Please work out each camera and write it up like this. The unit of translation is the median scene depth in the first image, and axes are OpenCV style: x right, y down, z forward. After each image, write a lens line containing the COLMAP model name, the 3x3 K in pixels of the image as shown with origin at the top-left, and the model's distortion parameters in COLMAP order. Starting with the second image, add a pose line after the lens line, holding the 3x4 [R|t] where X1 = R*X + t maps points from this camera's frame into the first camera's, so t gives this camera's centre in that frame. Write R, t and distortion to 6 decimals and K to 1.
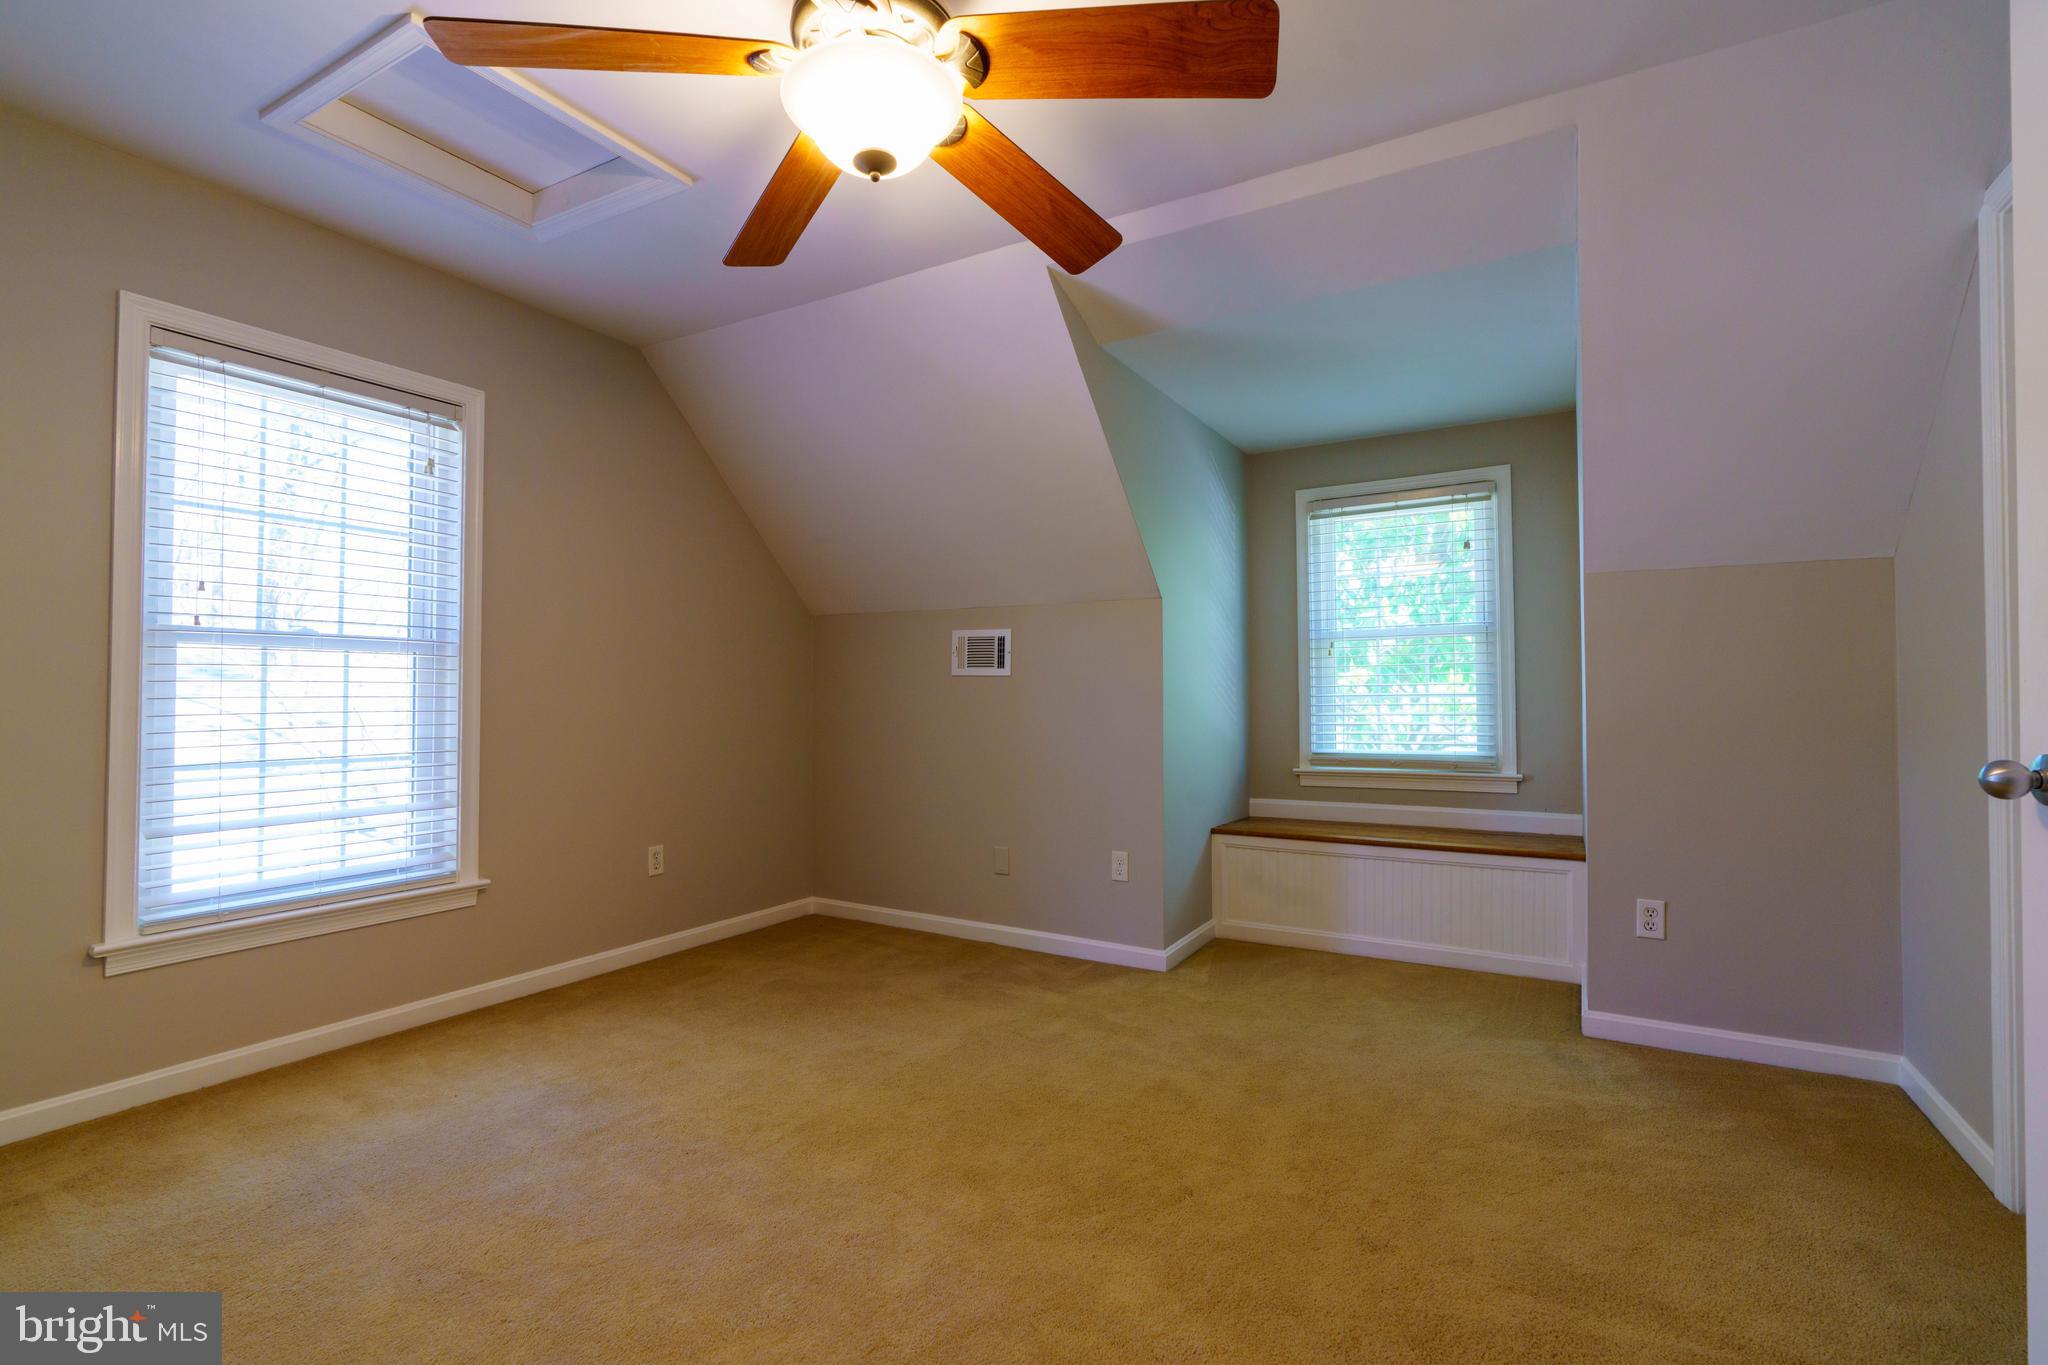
lens RADIAL K [[933.9, 0, 1024.0], [0, 933.9, 682.5], [0, 0, 1]] dist [-0.003121, 0.000615]
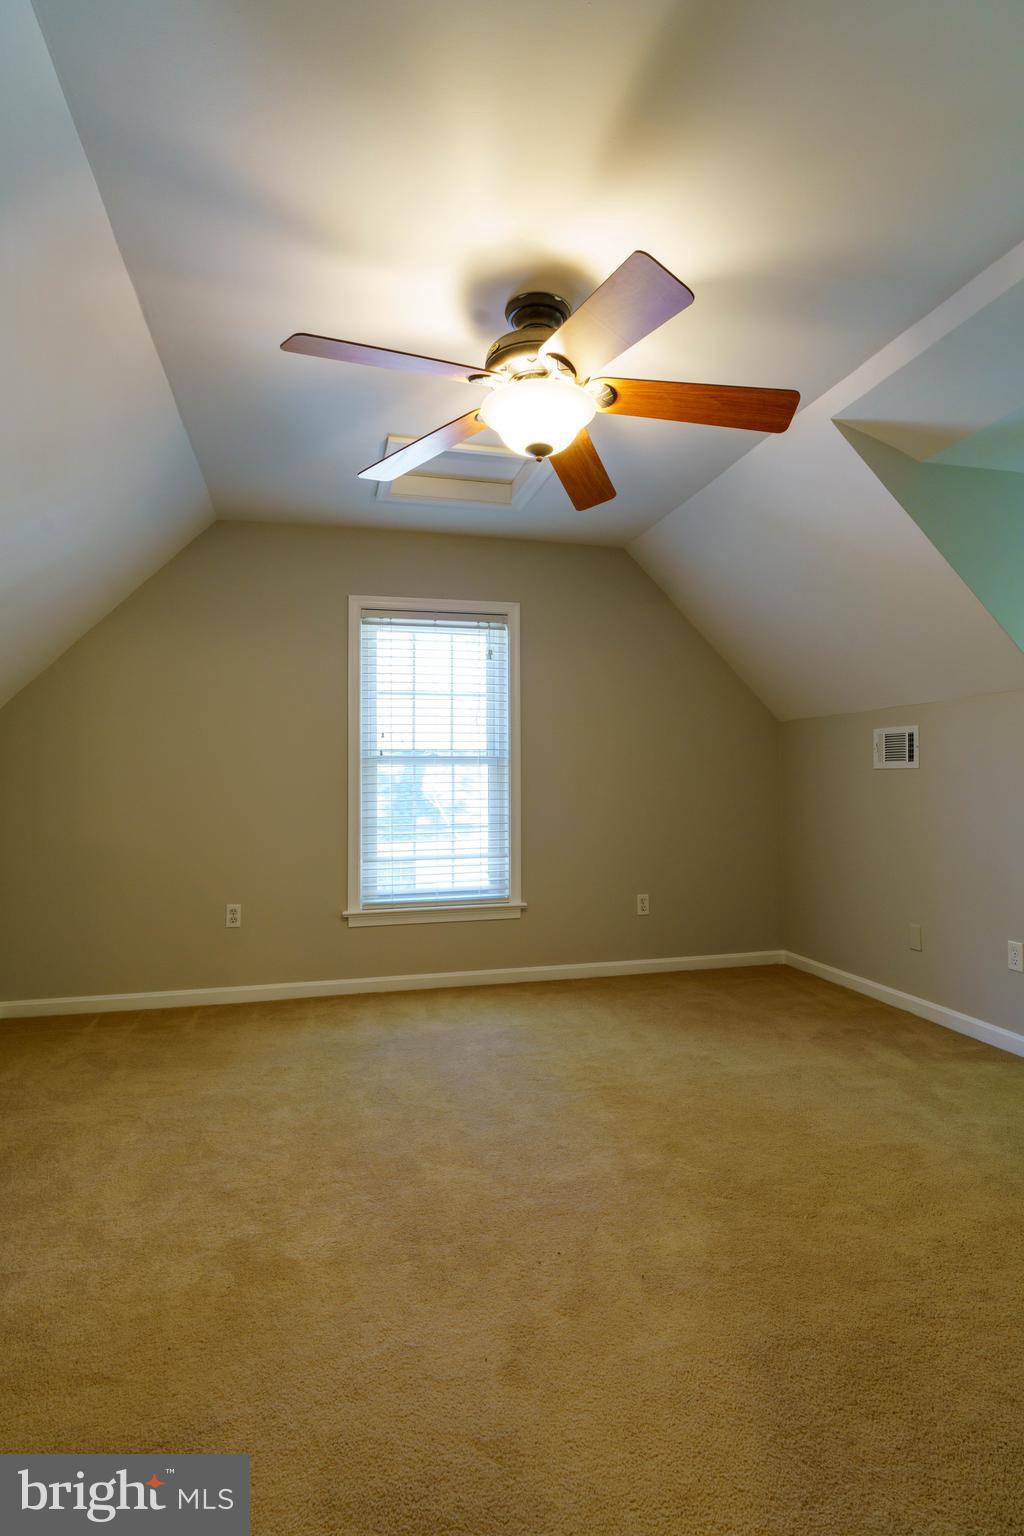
lens RADIAL K [[791.1, 0, 512.0], [0, 791.1, 768.0], [0, 0, 1]] dist [-0.001795, -0.000339]
pose [[0.698331, -0.022749, -0.715414, 0.406960], [0.019772, 0.999726, -0.012490, -0.006960], [0.715502, -0.005423, 0.698590, 0.023670]]
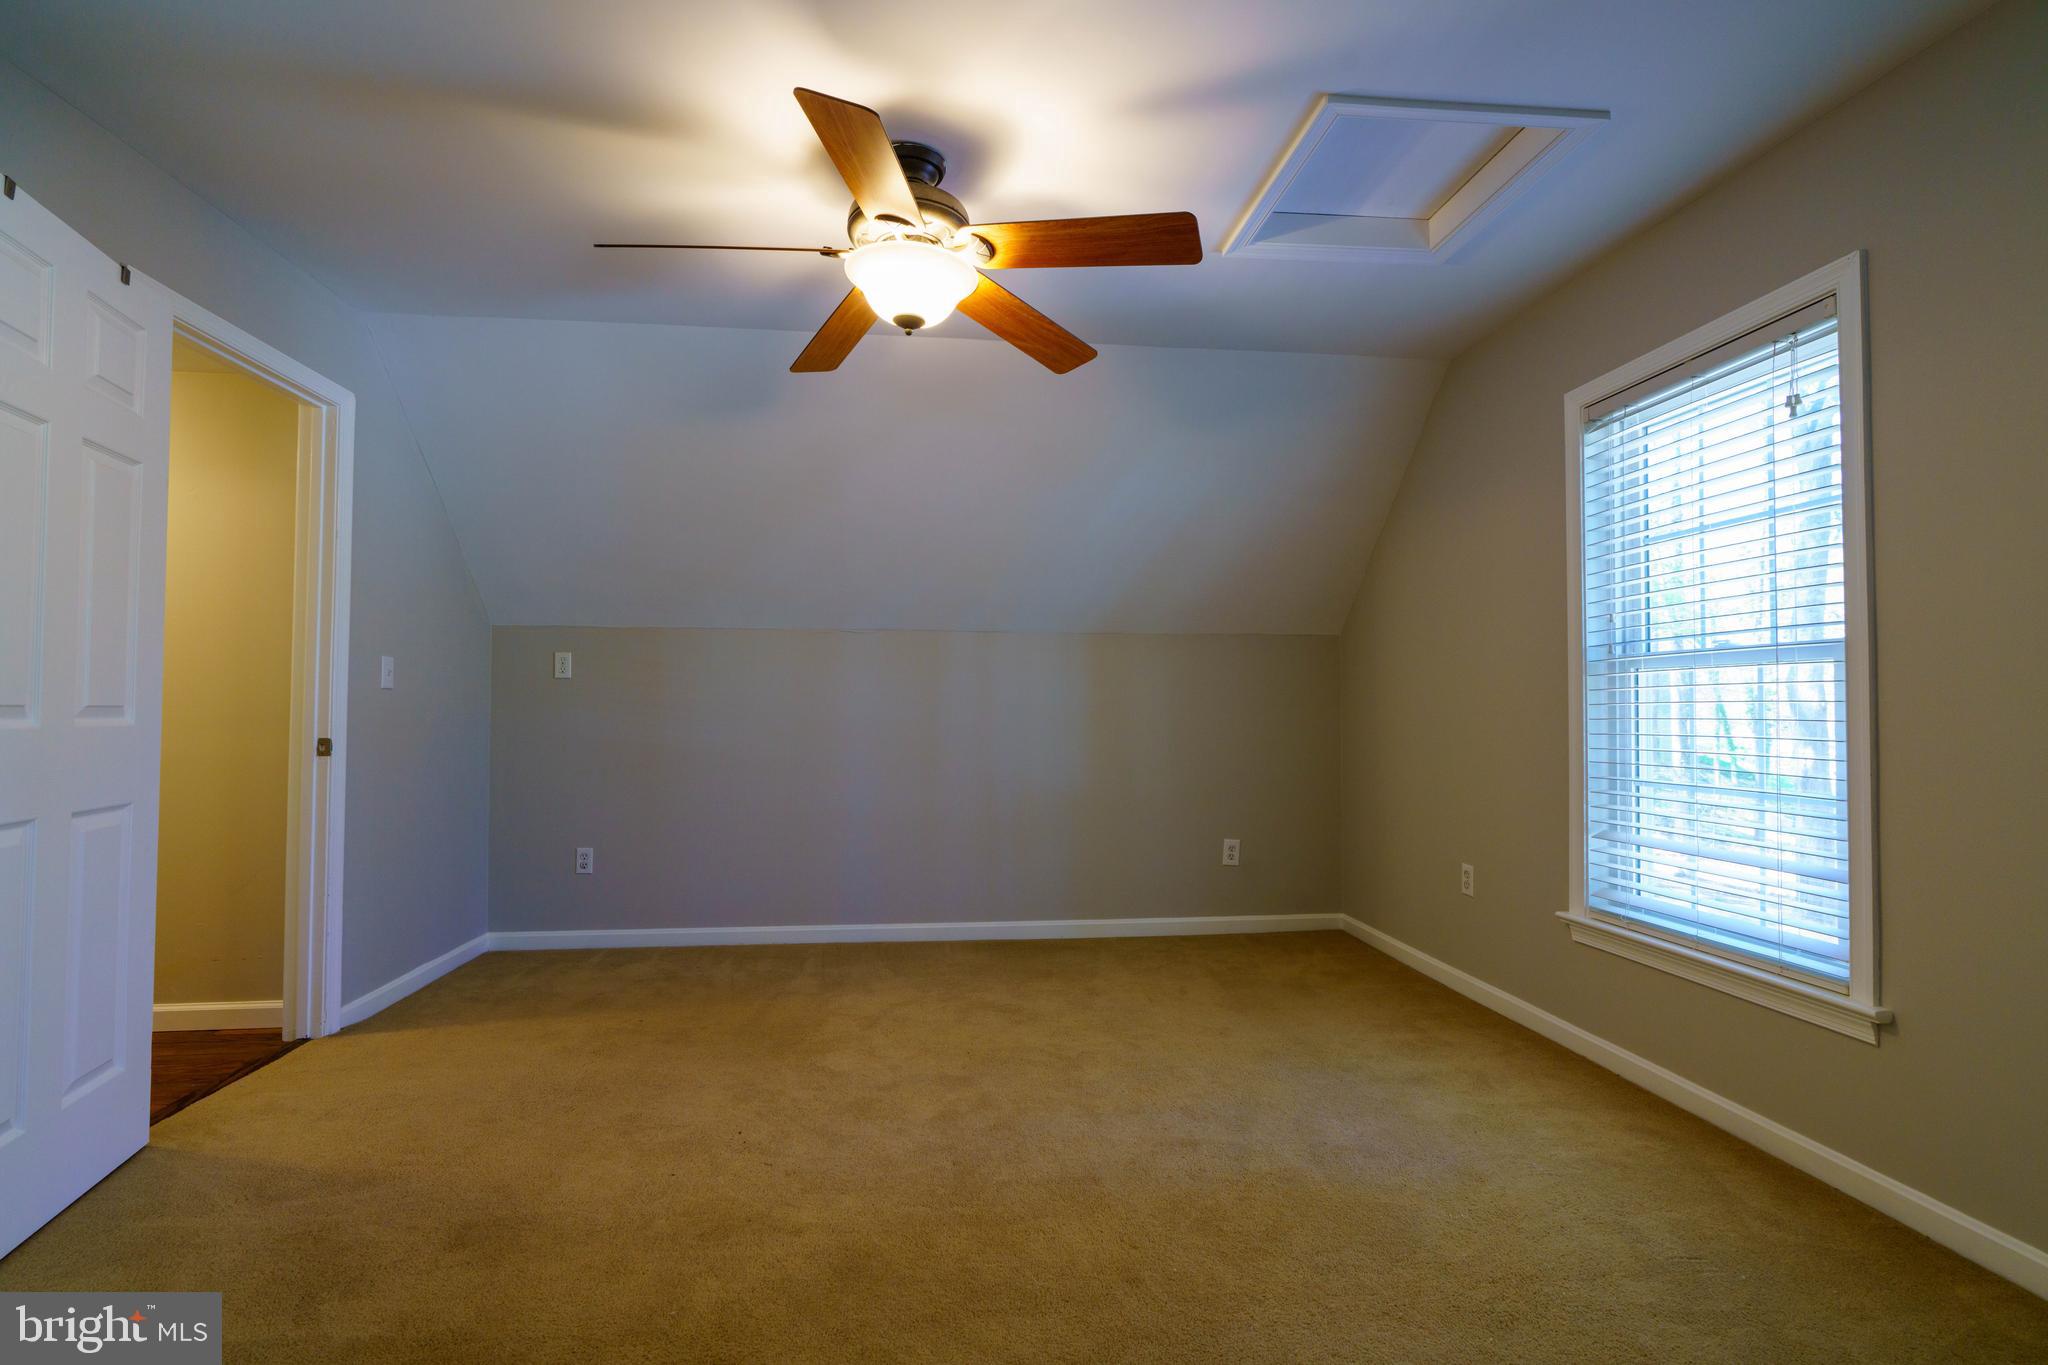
lens RADIAL K [[933.9, 0, 1024.0], [0, 933.9, 682.5], [0, 0, 1]] dist [-0.003121, 0.000615]
pose [[-0.804020, -0.017632, -0.594341, 0.276180], [0.008675, 0.999106, -0.041375, 0.010469], [0.594539, -0.038422, -0.803148, 1.200105]]
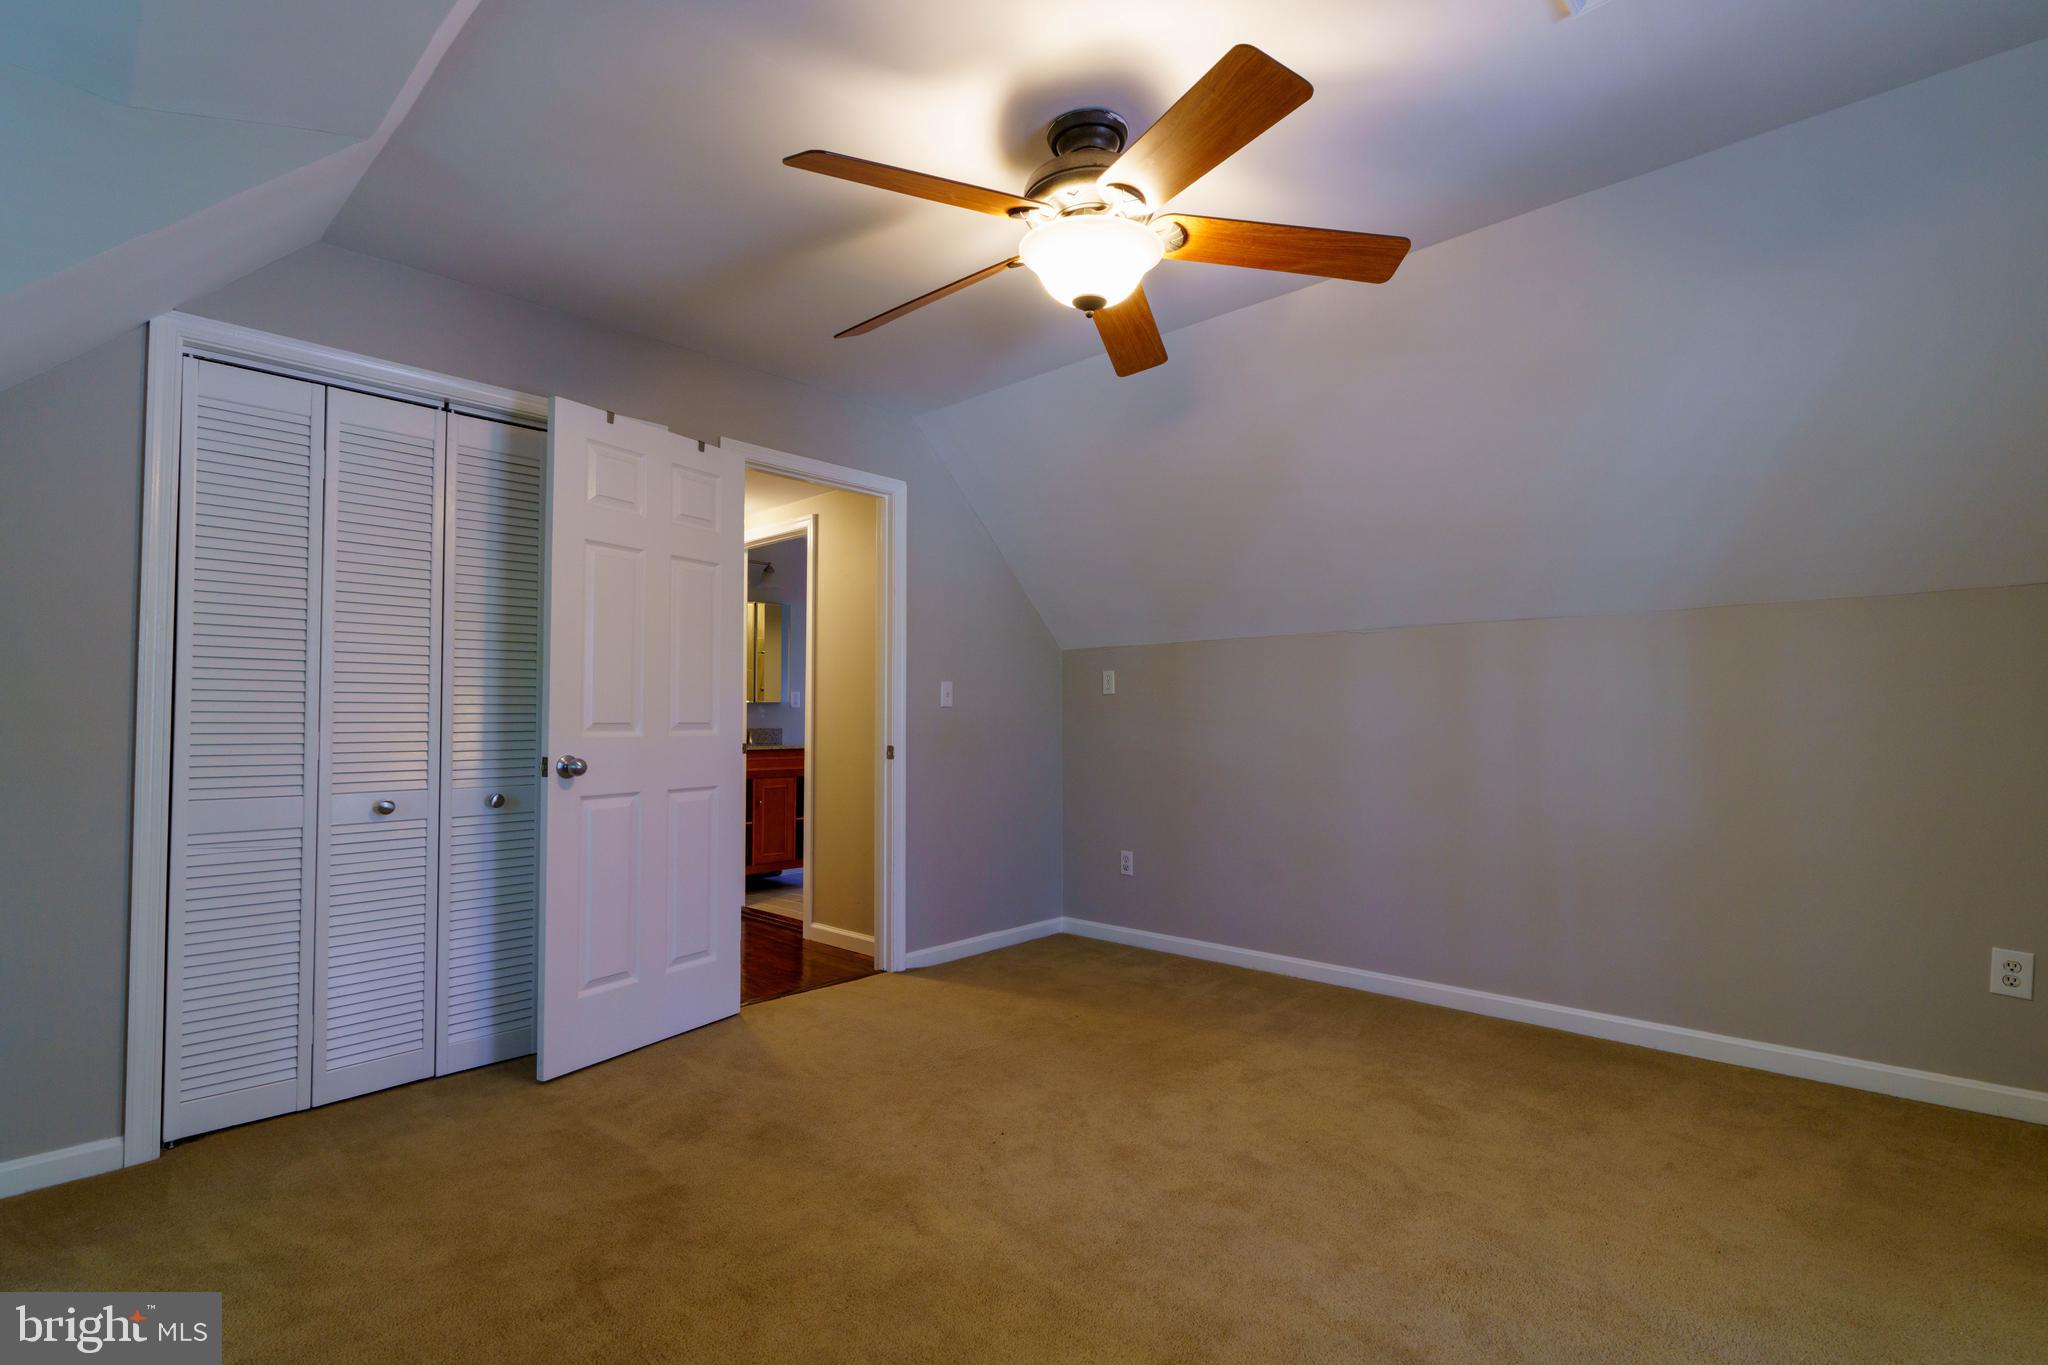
lens RADIAL K [[962.8, 0, 1015.3], [0, 962.8, 680.5], [0, 0, 1]] dist [-0.027705, 0.016966]
pose [[-0.974123, 0.013195, 0.225632, -0.194399], [0.000115, 0.998323, -0.057884, 0.008984], [-0.226017, -0.056360, -0.972492, 1.241233]]
